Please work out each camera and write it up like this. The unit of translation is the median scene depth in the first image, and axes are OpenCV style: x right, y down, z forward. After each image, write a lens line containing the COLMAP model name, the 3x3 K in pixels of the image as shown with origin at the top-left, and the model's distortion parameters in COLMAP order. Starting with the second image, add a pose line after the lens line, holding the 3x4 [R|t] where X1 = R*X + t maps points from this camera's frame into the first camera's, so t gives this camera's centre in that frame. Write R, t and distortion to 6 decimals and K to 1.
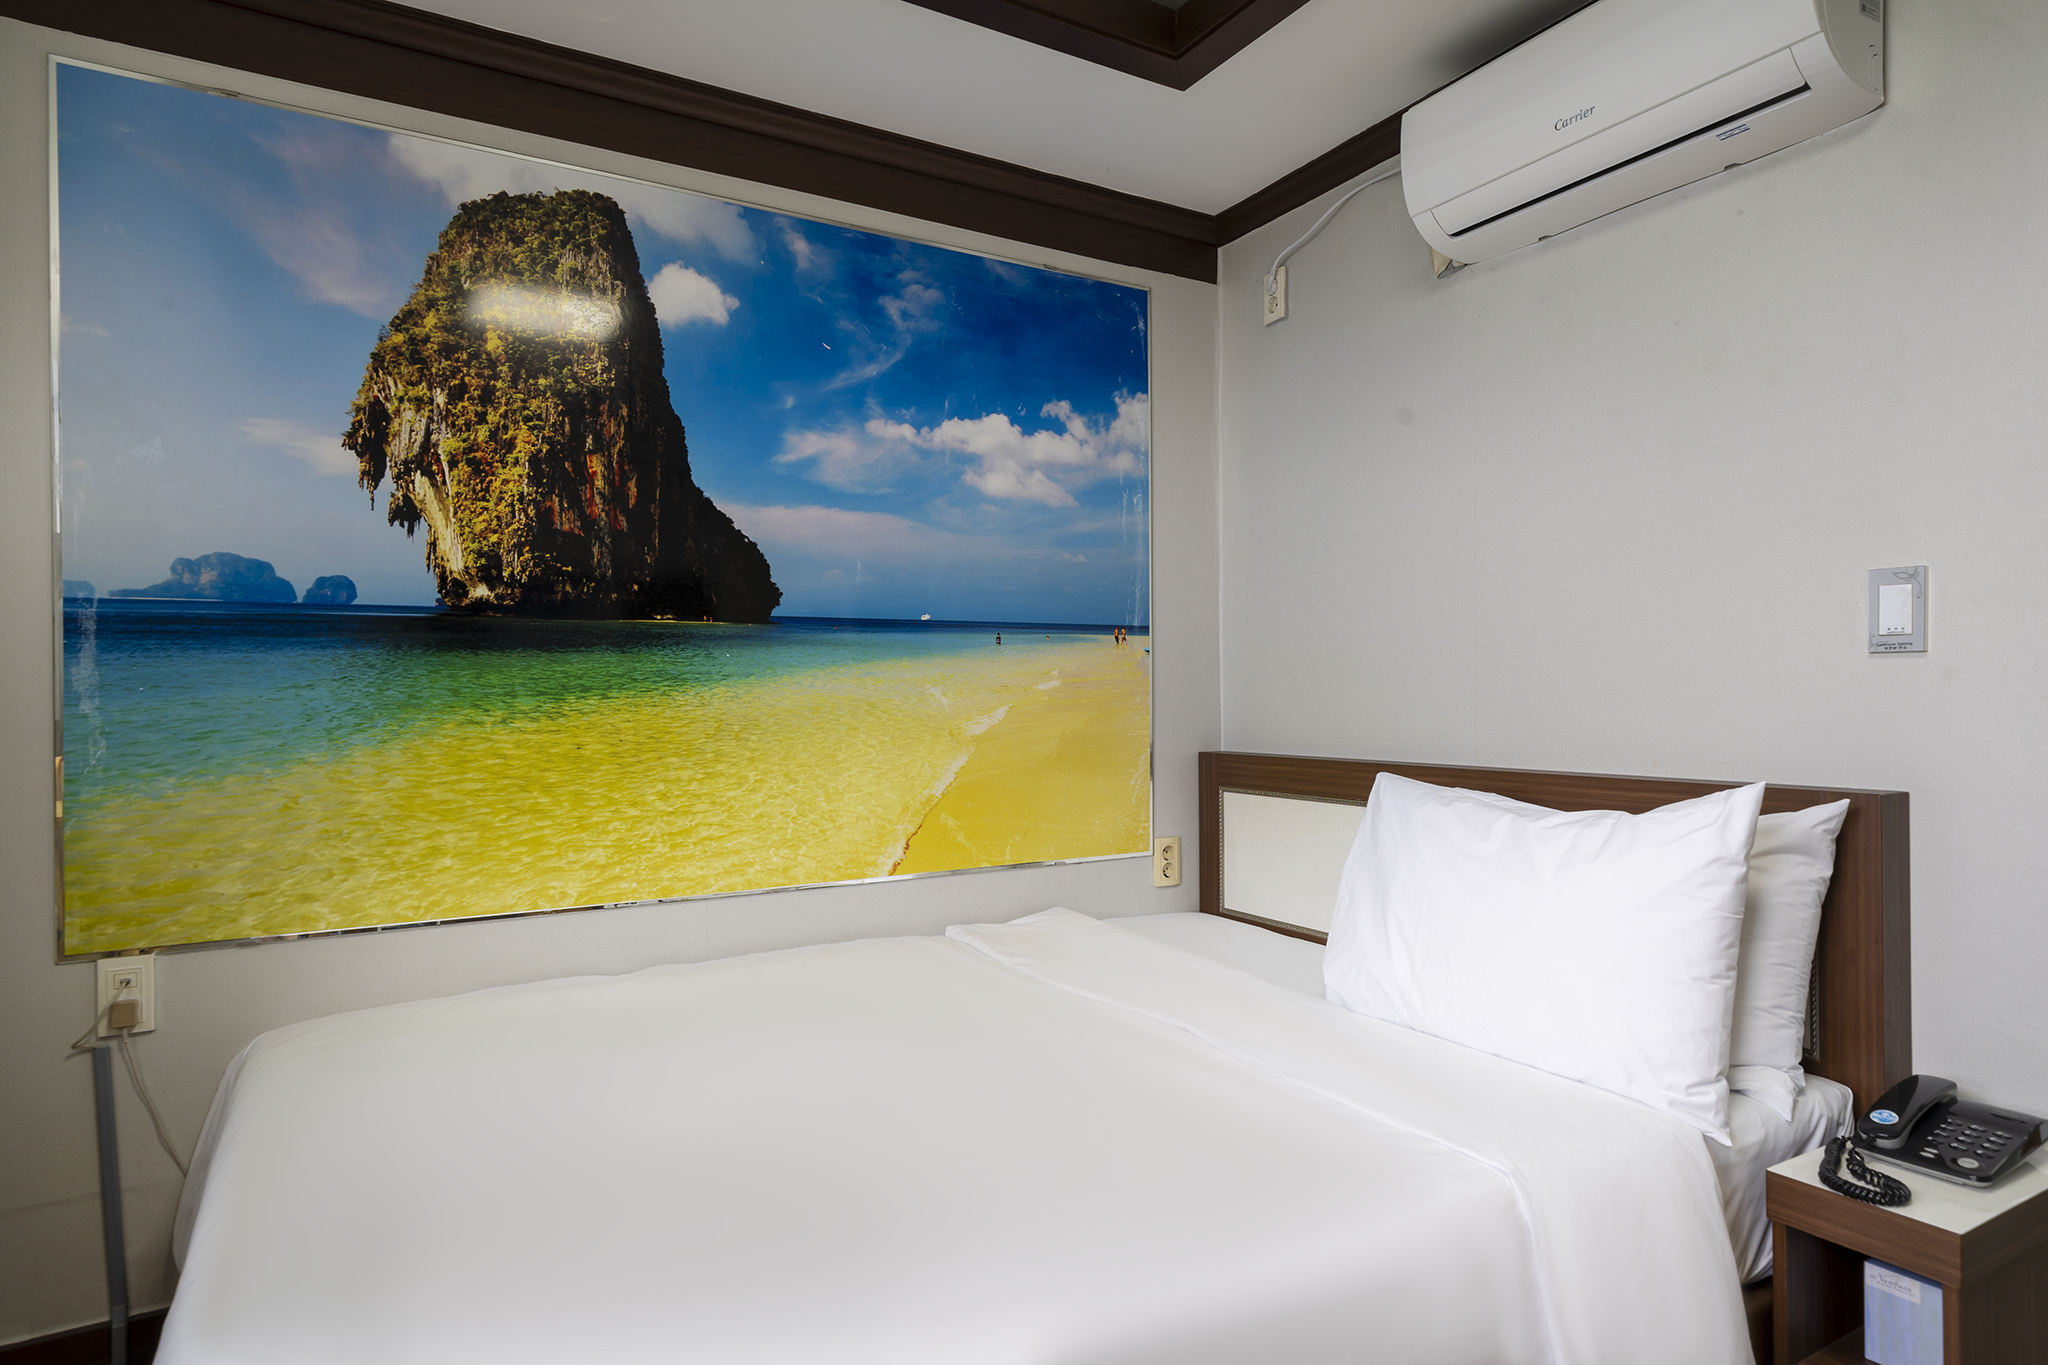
lens RADIAL K [[1139.2, 0, 1028.6], [0, 1139.2, 682.5], [0, 0, 1]] dist [0.000911, -0.000832]
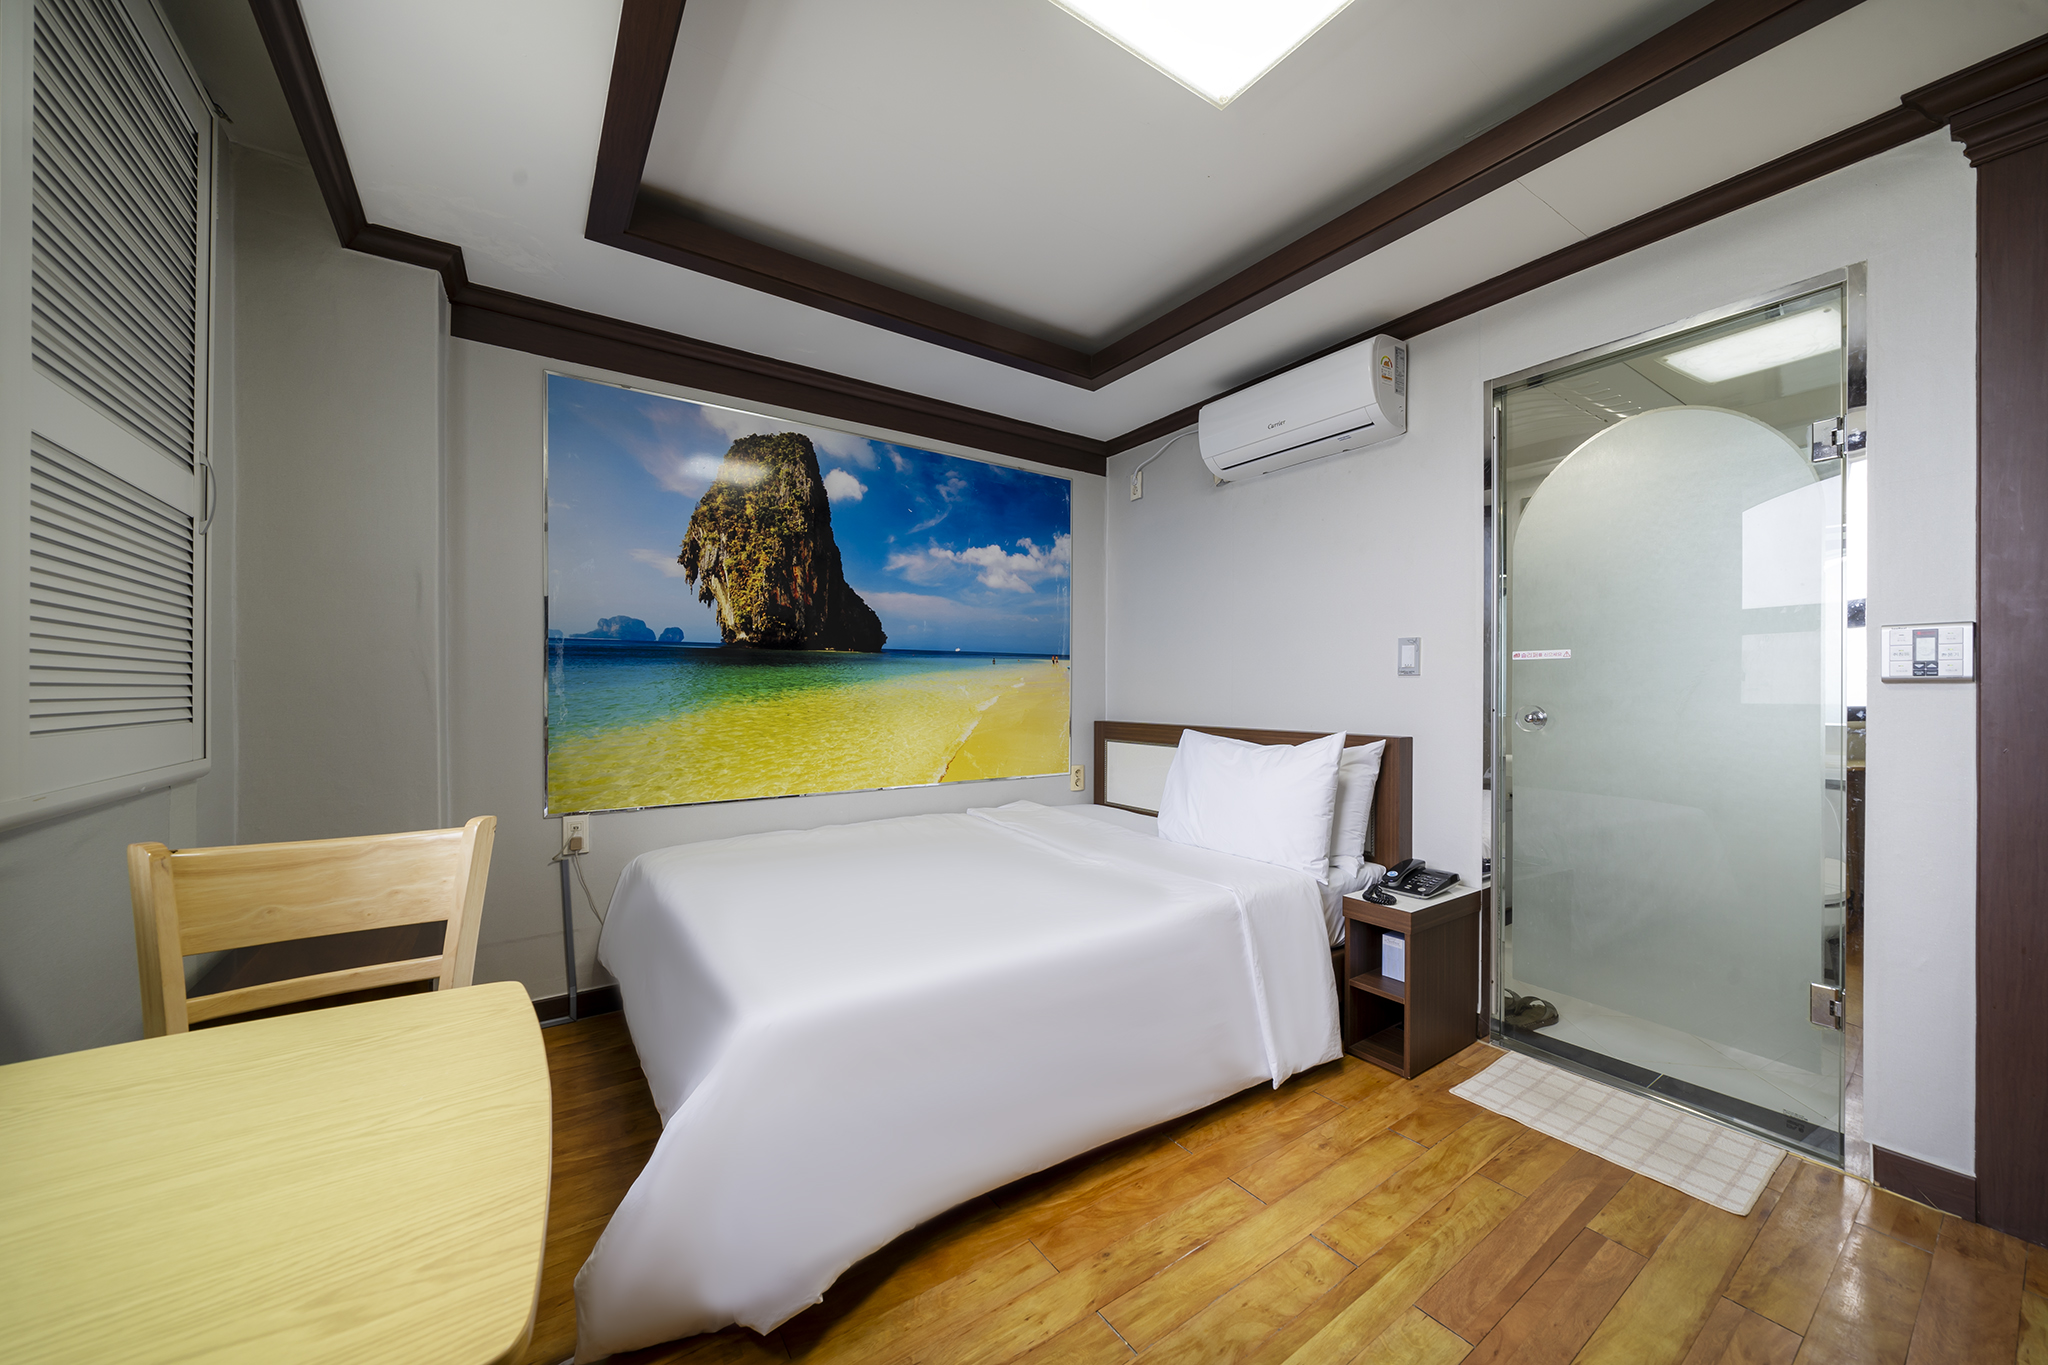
lens RADIAL K [[773.7, 0, 1021.5], [0, 773.7, 686.9], [0, 0, 1]] dist [-0.003137, 0.000002]
pose [[0.996744, 0.009739, 0.080044, -0.102296], [-0.010214, 0.999933, 0.005528, -0.002977], [-0.079985, -0.006328, 0.996776, -0.380335]]
